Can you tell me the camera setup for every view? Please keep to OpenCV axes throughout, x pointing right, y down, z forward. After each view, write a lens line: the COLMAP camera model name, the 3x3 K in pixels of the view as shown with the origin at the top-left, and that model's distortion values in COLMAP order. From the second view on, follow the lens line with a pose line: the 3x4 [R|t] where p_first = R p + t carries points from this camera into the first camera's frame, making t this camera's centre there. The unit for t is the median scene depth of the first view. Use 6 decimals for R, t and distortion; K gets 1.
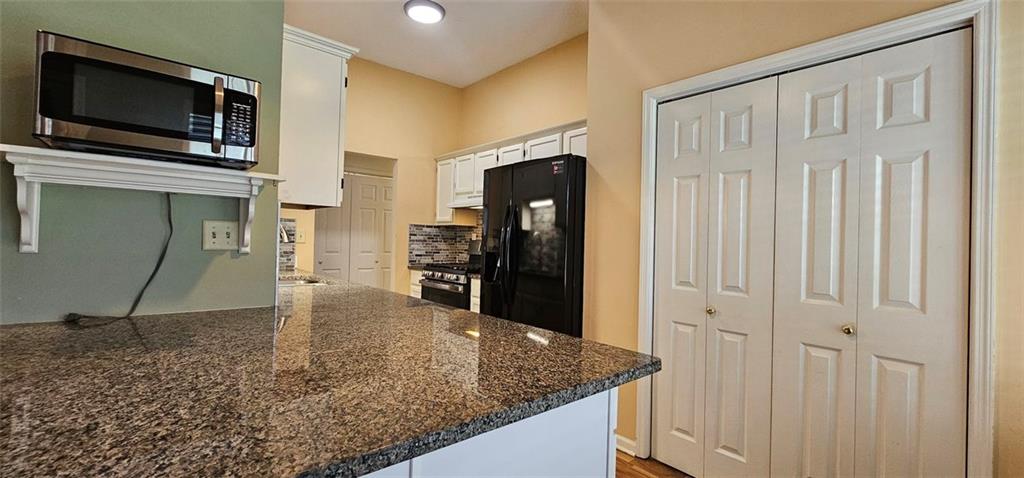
lens RADIAL K [[417.1, 0, 512.0], [0, 417.1, 237.3], [0, 0, 1]] dist [0.000447, -0.000190]
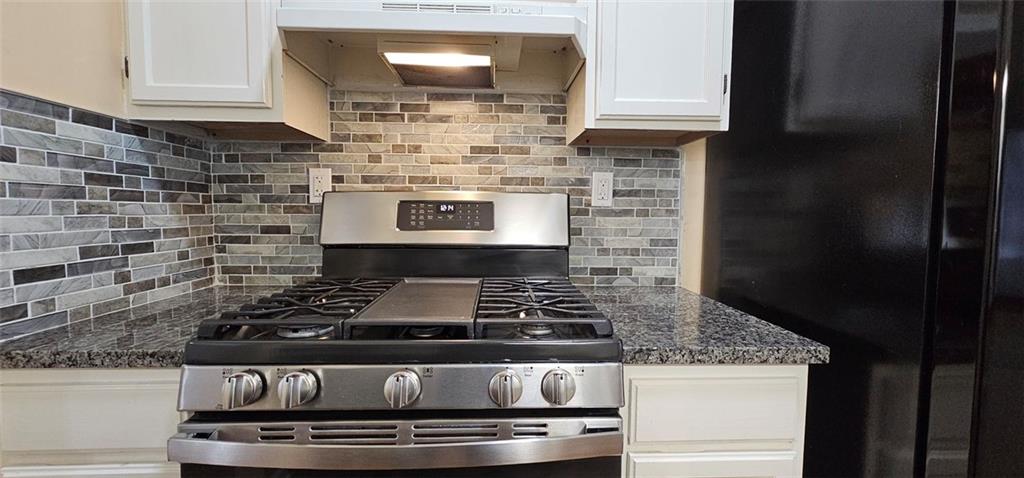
lens RADIAL K [[417.1, 0, 512.0], [0, 417.1, 237.3], [0, 0, 1]] dist [0.000447, -0.000190]
pose [[0.625657, -0.068526, 0.777082, -0.252138], [0.002539, 0.996308, 0.085815, 0.014495], [-0.780094, -0.051718, 0.623521, 0.787911]]
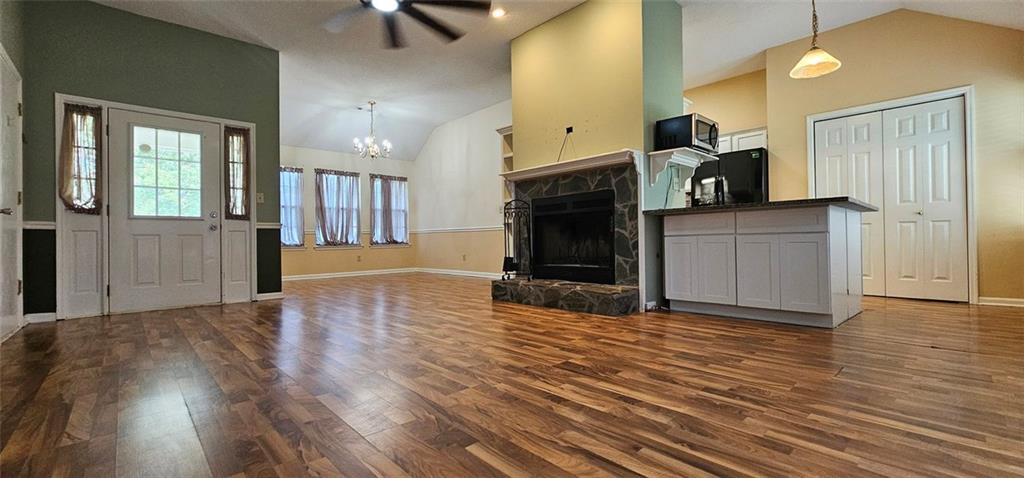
lens RADIAL K [[419.9, 0, 514.0], [0, 419.9, 236.9], [0, 0, 1]] dist [0.001239, 0.000482]
pose [[0.998435, -0.040075, 0.039019, -0.675380], [0.040046, 0.999197, 0.001514, 0.102469], [-0.039049, 0.000051, 0.999237, -0.558775]]
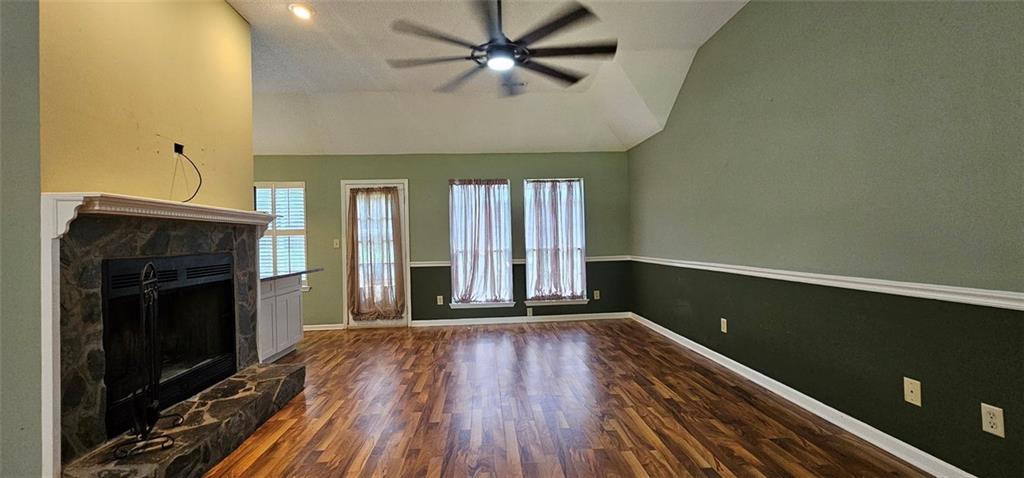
lens RADIAL K [[419.9, 0, 514.0], [0, 419.9, 236.9], [0, 0, 1]] dist [0.001239, 0.000482]
pose [[-0.803169, -0.000106, 0.595751, -1.240287], [-0.000734, 0.999999, -0.000813, -0.017569], [-0.595751, -0.001090, -0.803169, 0.629334]]
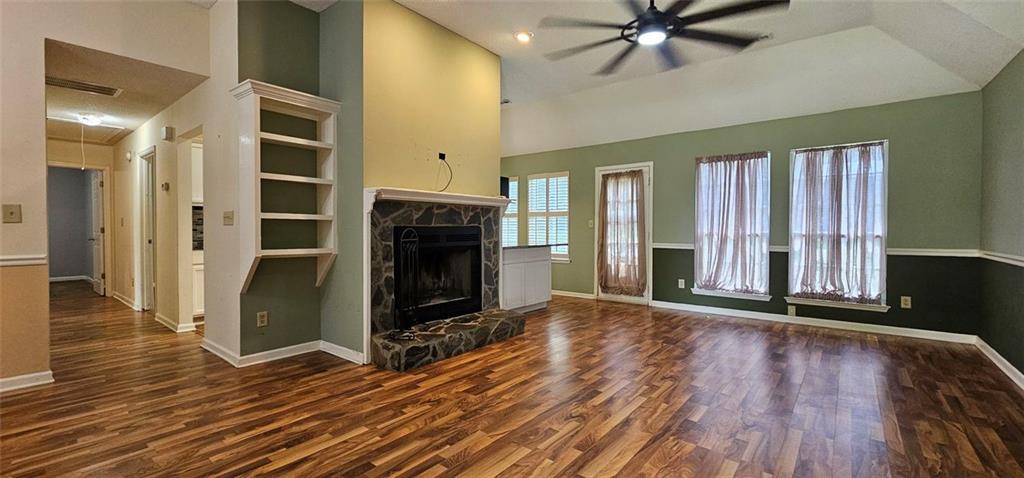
lens RADIAL K [[417.1, 0, 512.0], [0, 417.1, 237.3], [0, 0, 1]] dist [0.000447, -0.000190]
pose [[-0.177755, -0.045125, 0.983040, -1.431202], [-0.014993, 0.998956, 0.043145, -0.008837], [-0.983961, -0.007069, -0.178246, 0.442771]]
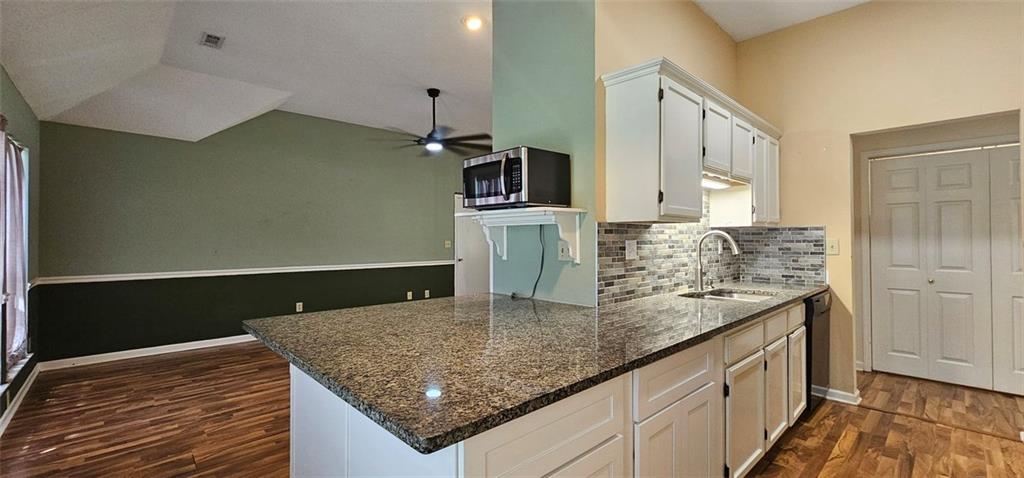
lens RADIAL K [[417.1, 0, 512.0], [0, 417.1, 237.3], [0, 0, 1]] dist [0.000447, -0.000190]
pose [[0.043187, -0.034577, -0.998468, 0.268579], [0.013430, 0.999331, -0.034026, -0.001505], [0.998977, -0.011940, 0.043622, 0.286328]]
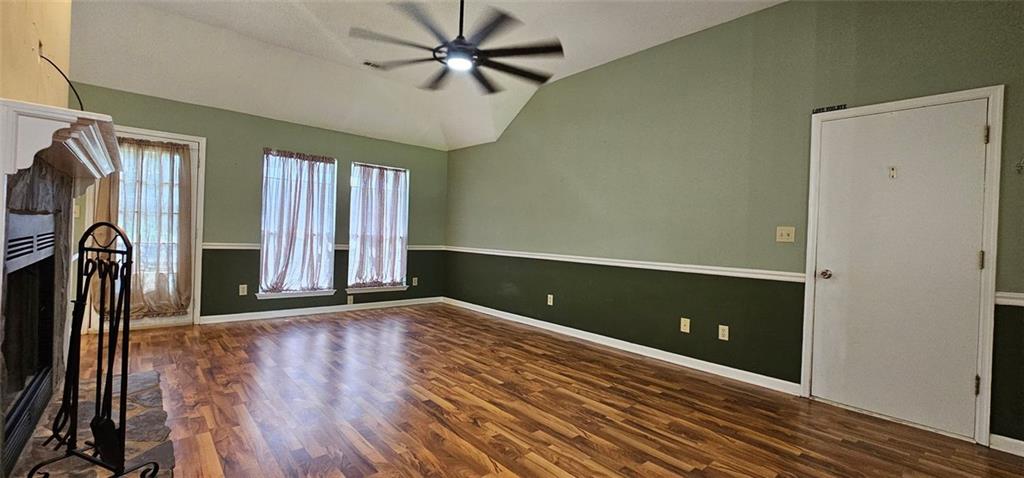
lens RADIAL K [[417.1, 0, 512.0], [0, 417.1, 237.3], [0, 0, 1]] dist [0.000447, -0.000190]
pose [[-0.997853, -0.062674, -0.019017, -0.934404], [-0.062583, 0.998026, -0.005323, 0.004607], [0.019313, -0.004122, -0.999805, 0.823817]]
